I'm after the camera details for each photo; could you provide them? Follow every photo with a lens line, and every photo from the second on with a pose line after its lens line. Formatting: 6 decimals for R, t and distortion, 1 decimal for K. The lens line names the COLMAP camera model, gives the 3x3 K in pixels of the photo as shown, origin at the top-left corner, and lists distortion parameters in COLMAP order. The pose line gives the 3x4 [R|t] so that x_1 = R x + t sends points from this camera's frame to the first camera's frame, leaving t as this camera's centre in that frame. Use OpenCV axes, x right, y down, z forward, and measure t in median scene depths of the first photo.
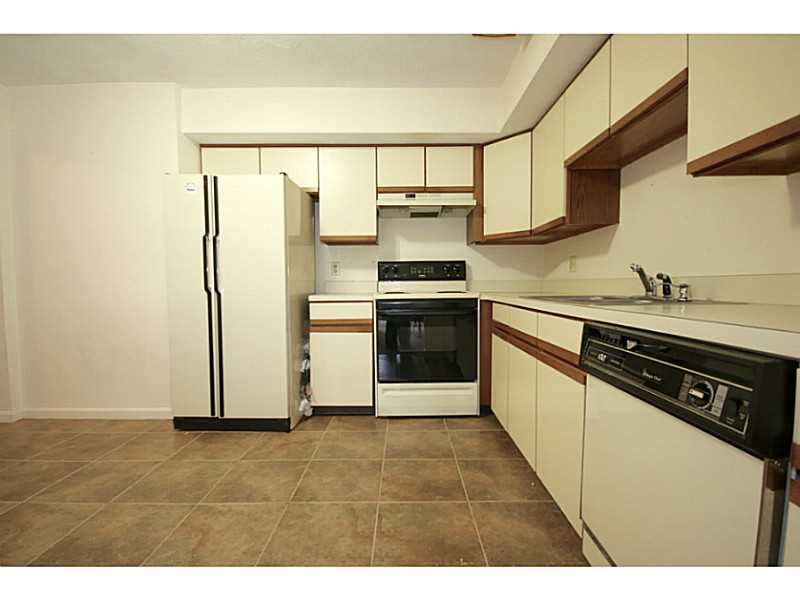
lens RADIAL K [[367.0, 0, 403.7], [0, 367.0, 300.7], [0, 0, 1]] dist [0.001098, -0.000397]
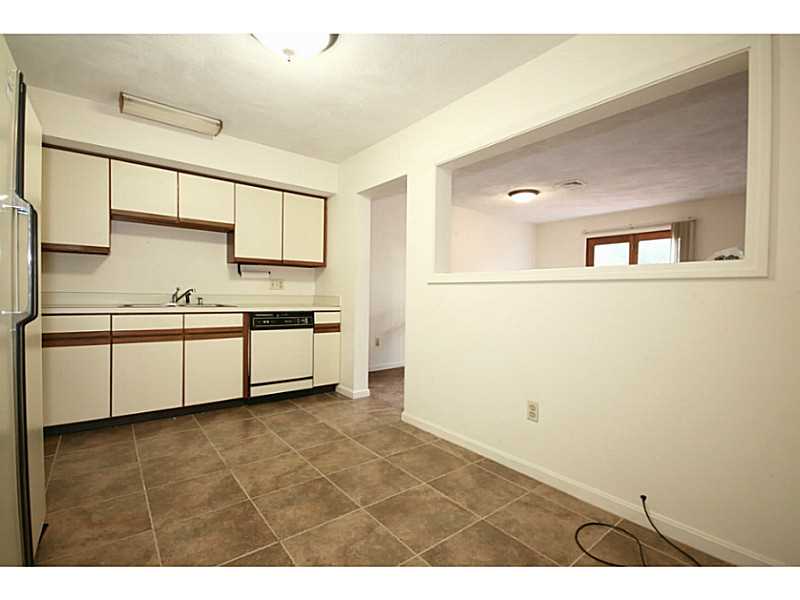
lens RADIAL K [[367.0, 0, 400.4], [0, 367.0, 300.5], [0, 0, 1]] dist [0.001098, -0.000397]
pose [[-0.622517, -0.015700, 0.782449, -1.569627], [0.017716, 0.999260, 0.034145, -0.071428], [-0.782406, 0.035118, -0.621778, 1.212294]]
